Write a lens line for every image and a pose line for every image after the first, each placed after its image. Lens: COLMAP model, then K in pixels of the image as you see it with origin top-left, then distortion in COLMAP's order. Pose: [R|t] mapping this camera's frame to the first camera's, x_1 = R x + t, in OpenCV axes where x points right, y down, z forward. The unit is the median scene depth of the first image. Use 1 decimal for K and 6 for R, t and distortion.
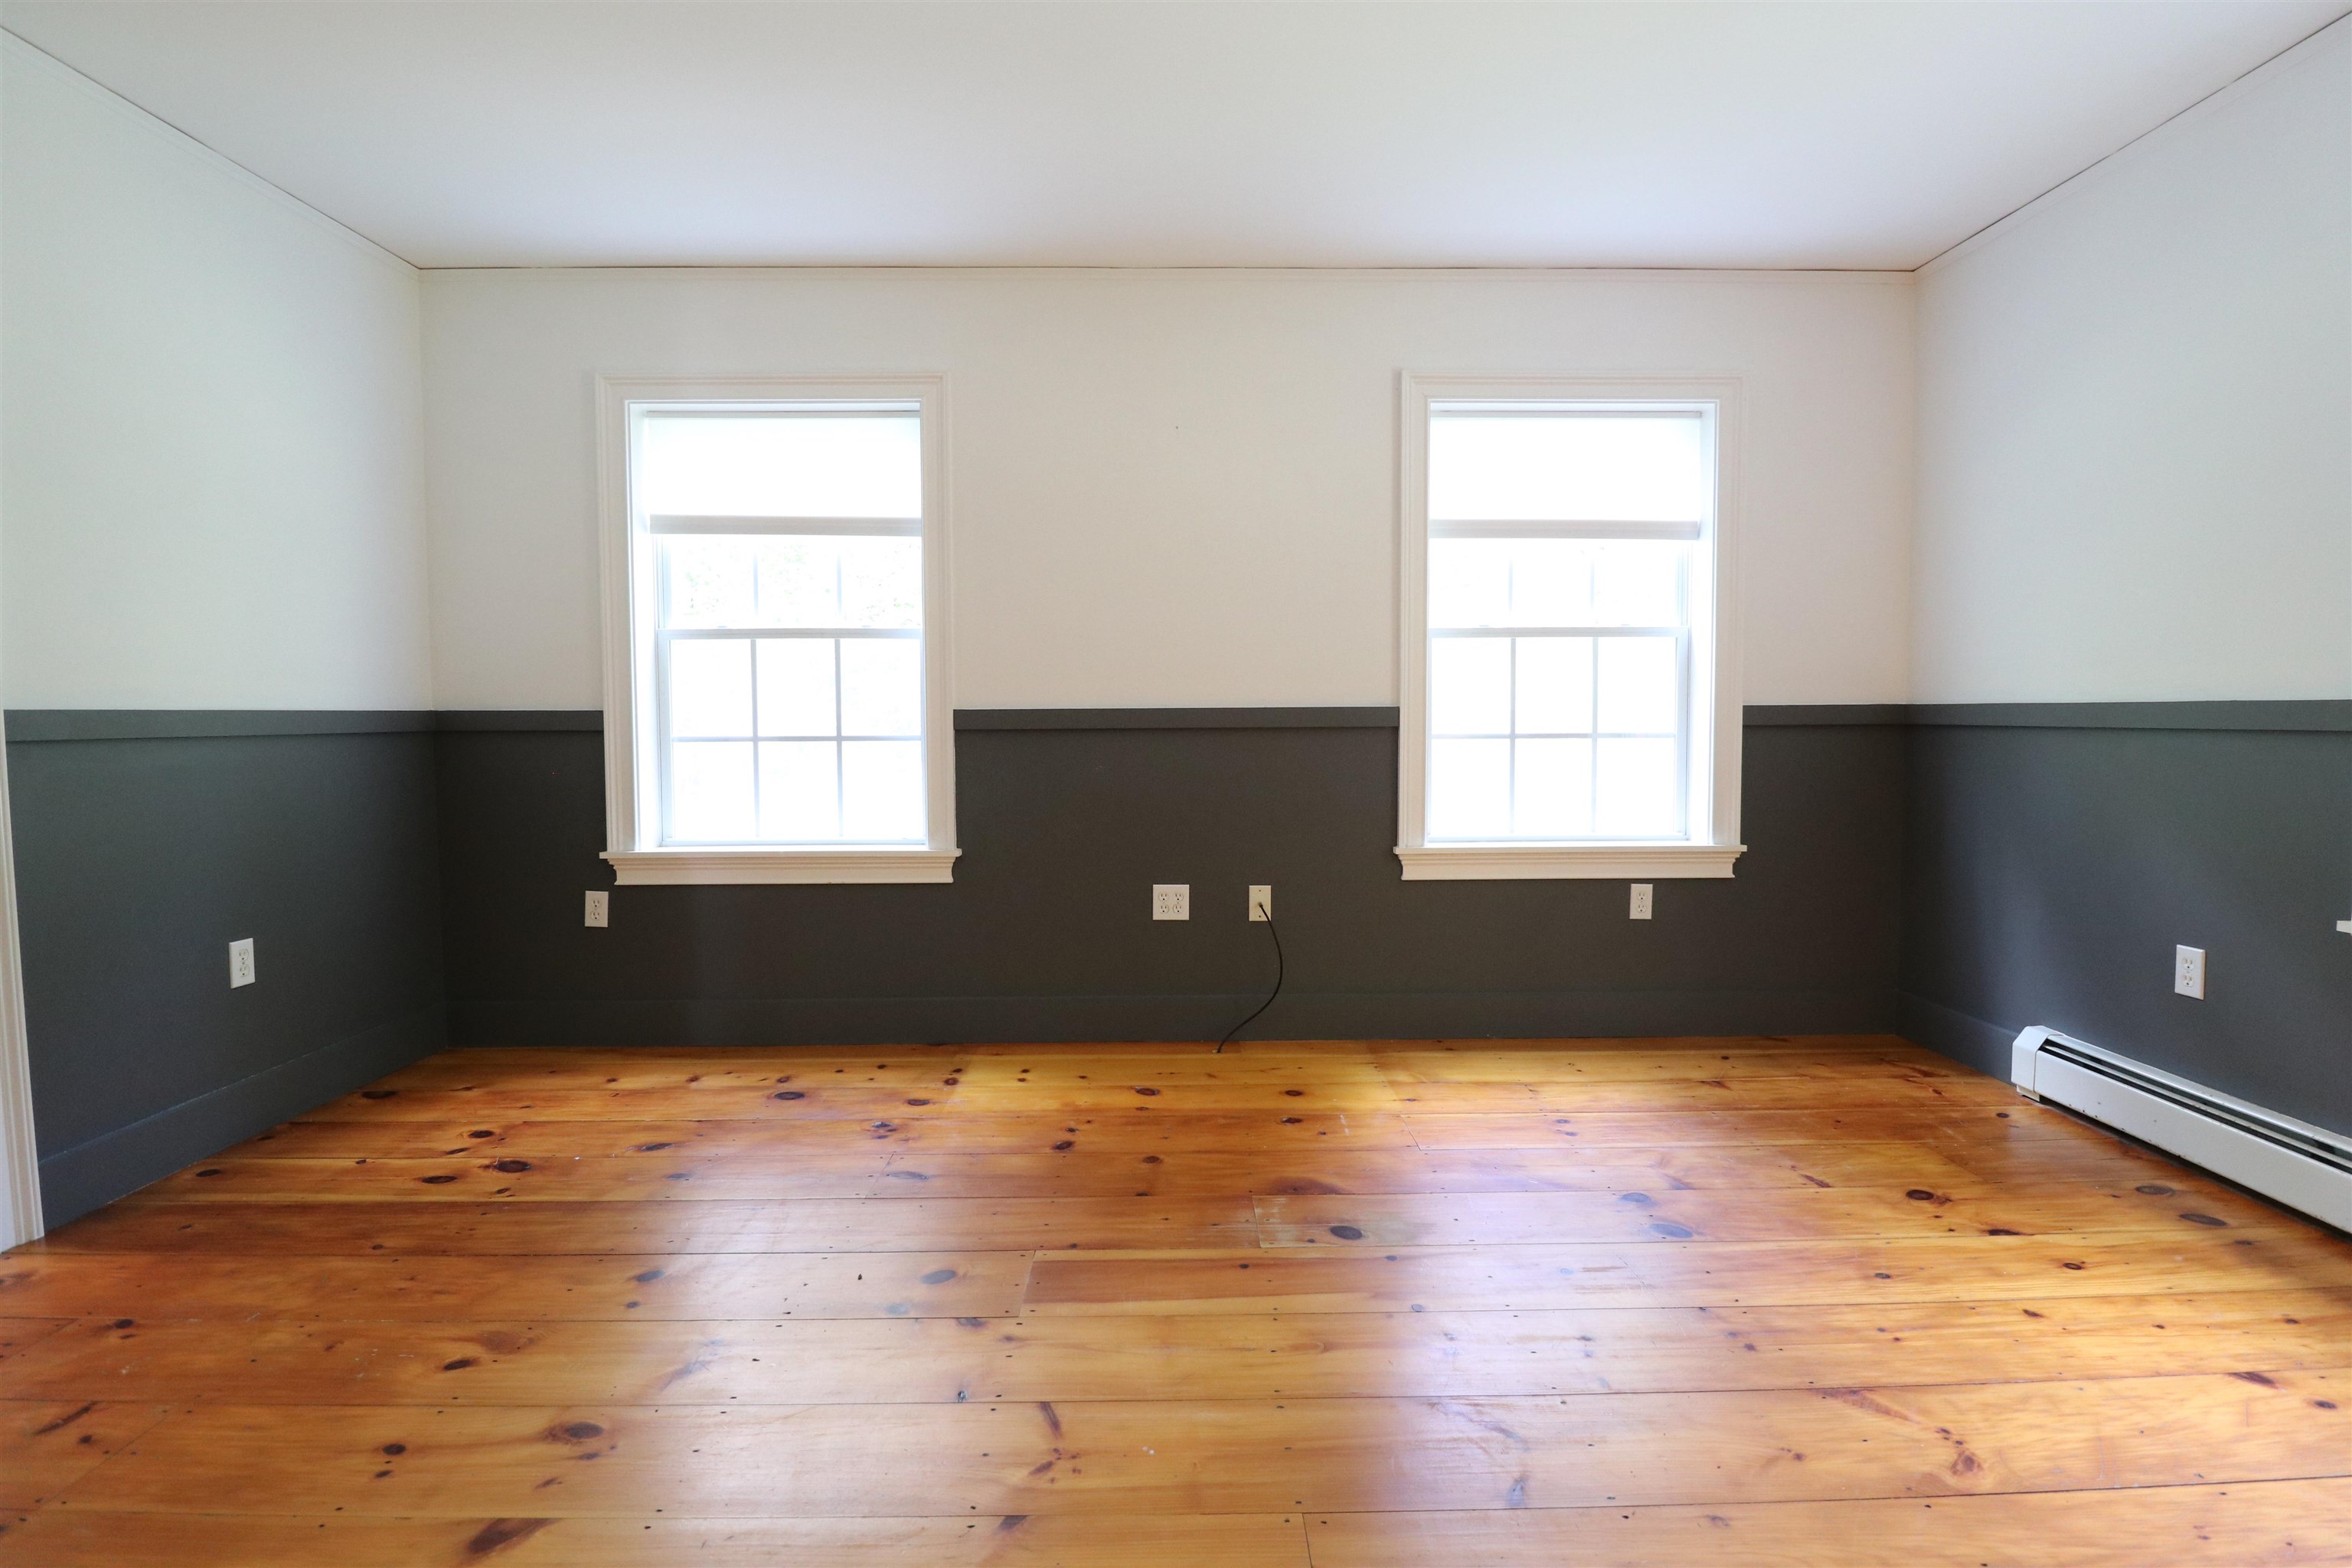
lens RADIAL K [[1089.5, 0, 1181.1], [0, 1089.5, 774.3], [0, 0, 1]] dist [-0.002046, -0.000204]
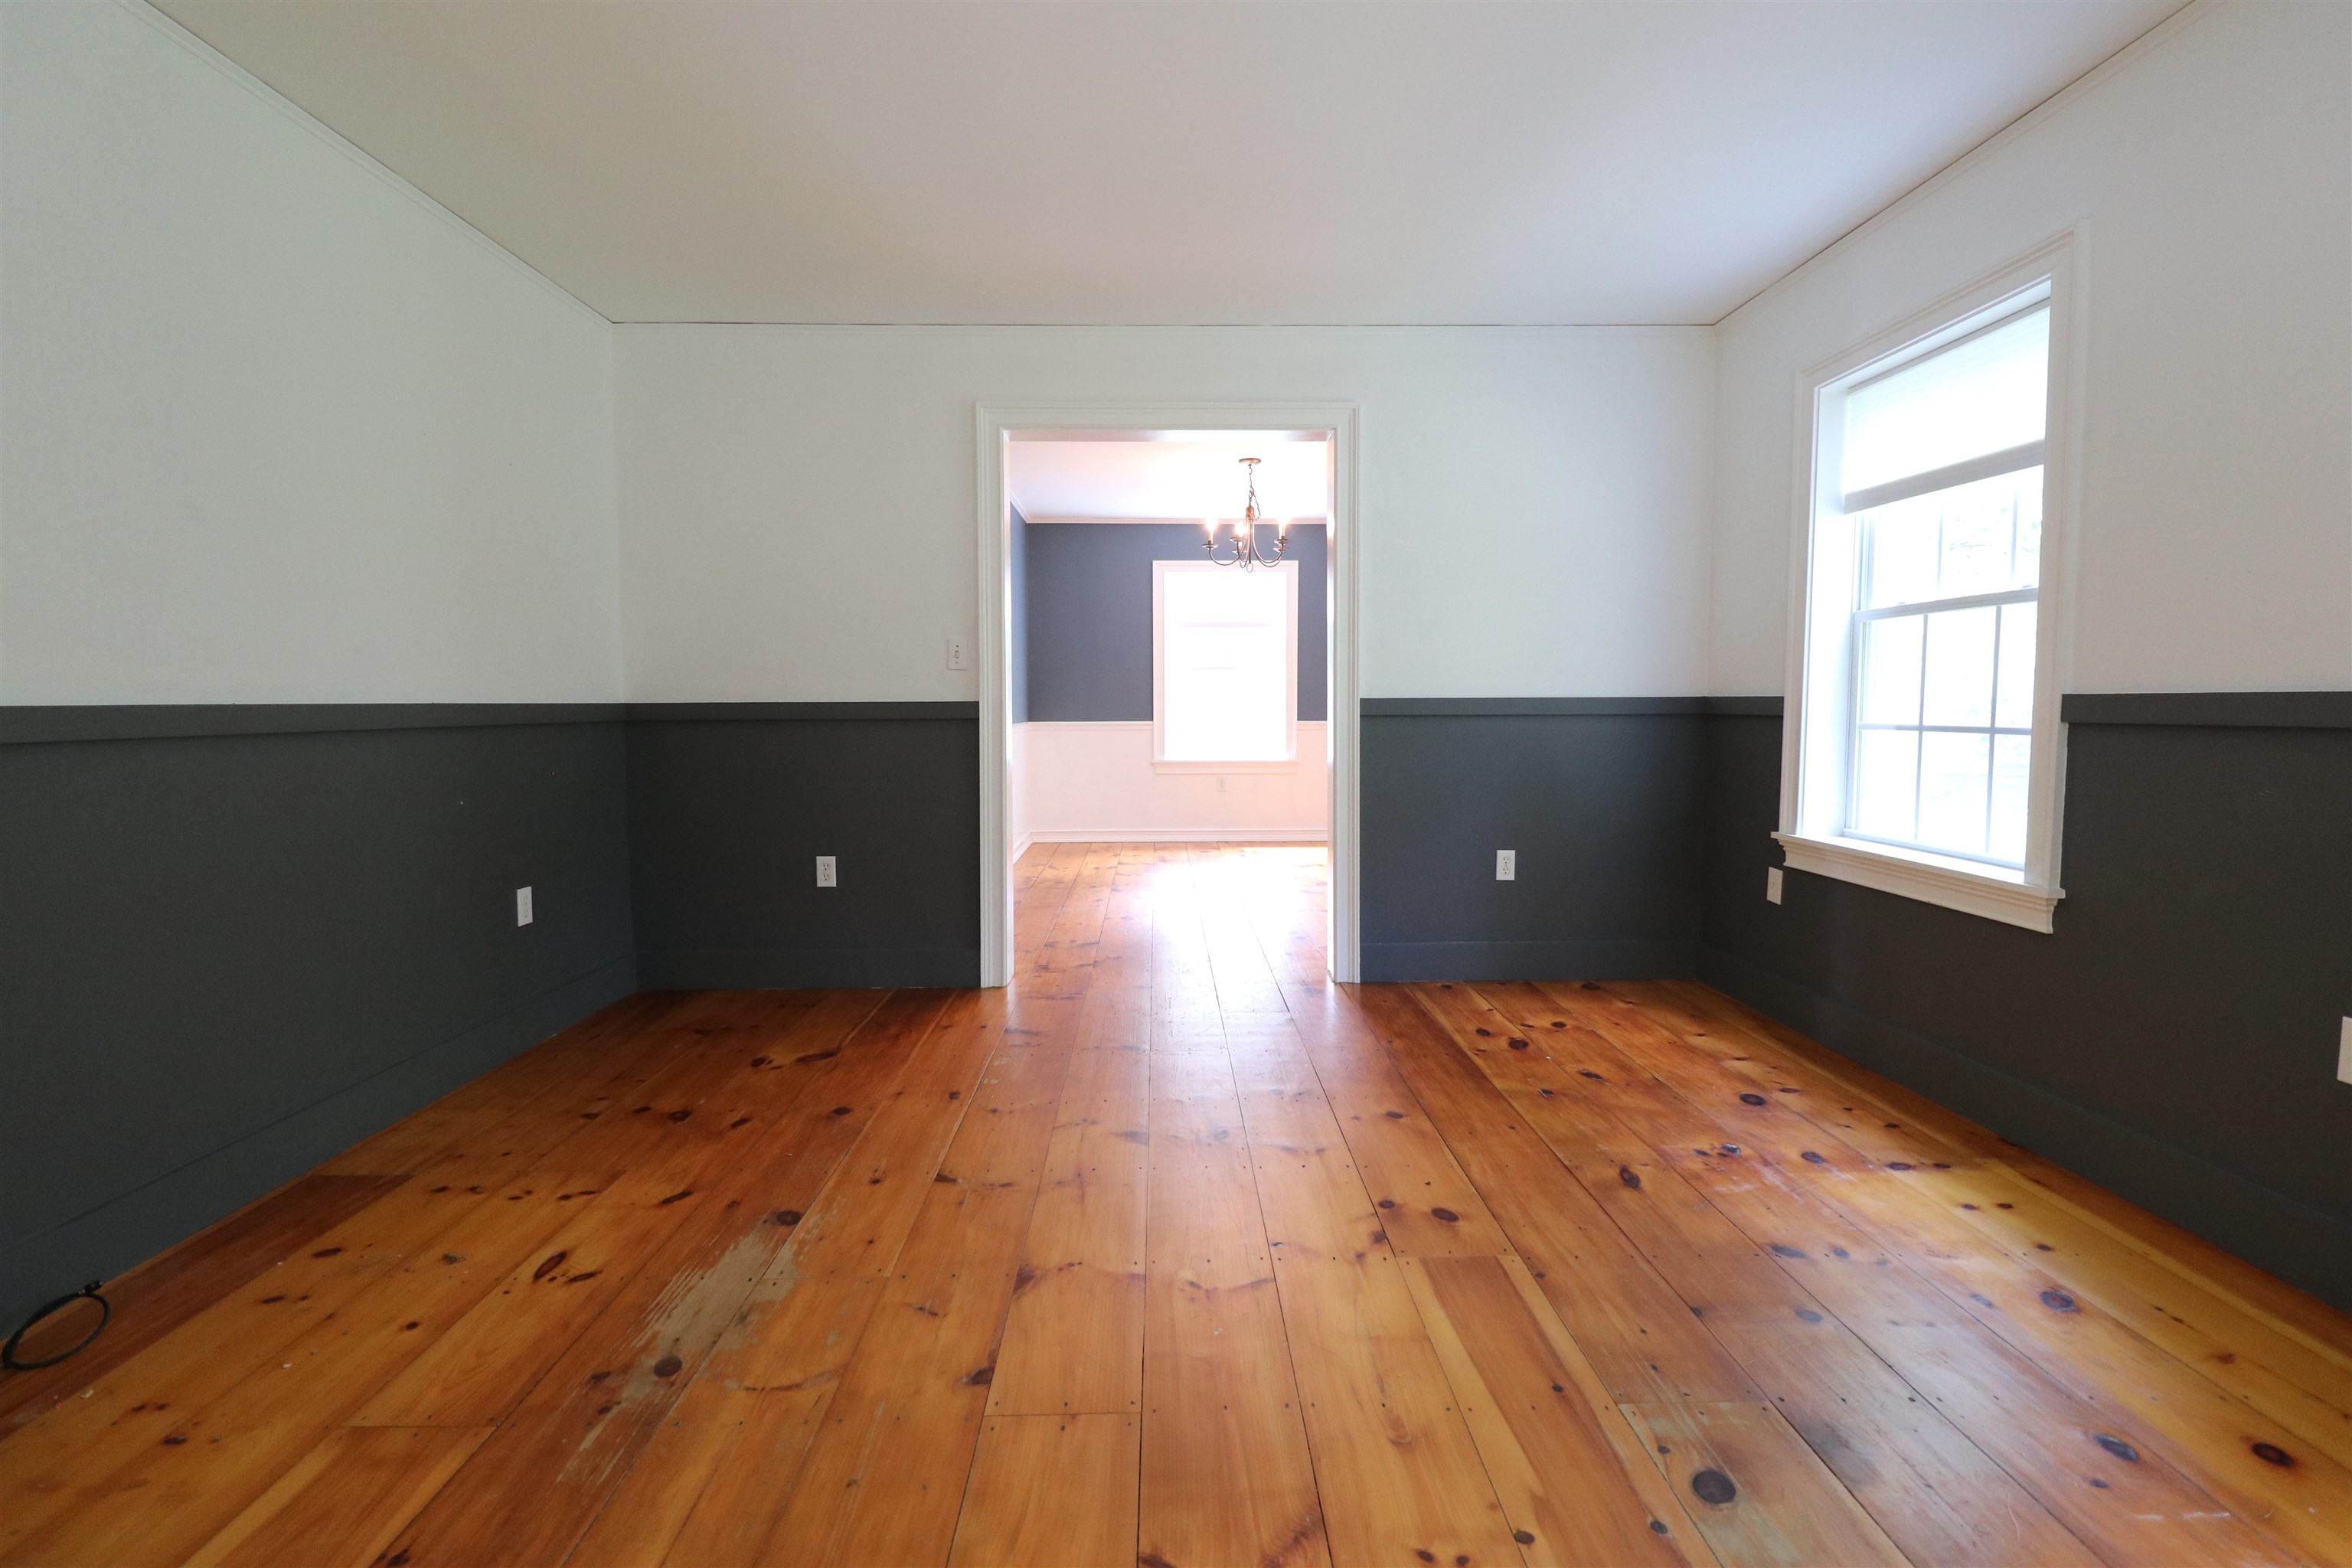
lens RADIAL K [[1080.7, 0, 1175.5], [0, 1080.7, 765.9], [0, 0, 1]] dist [-0.001804, -0.012961]
pose [[0.004668, 0.060965, -0.998129, 0.530010], [-0.050823, 0.996864, 0.060650, -0.027150], [0.998697, 0.050444, 0.007752, 0.442046]]
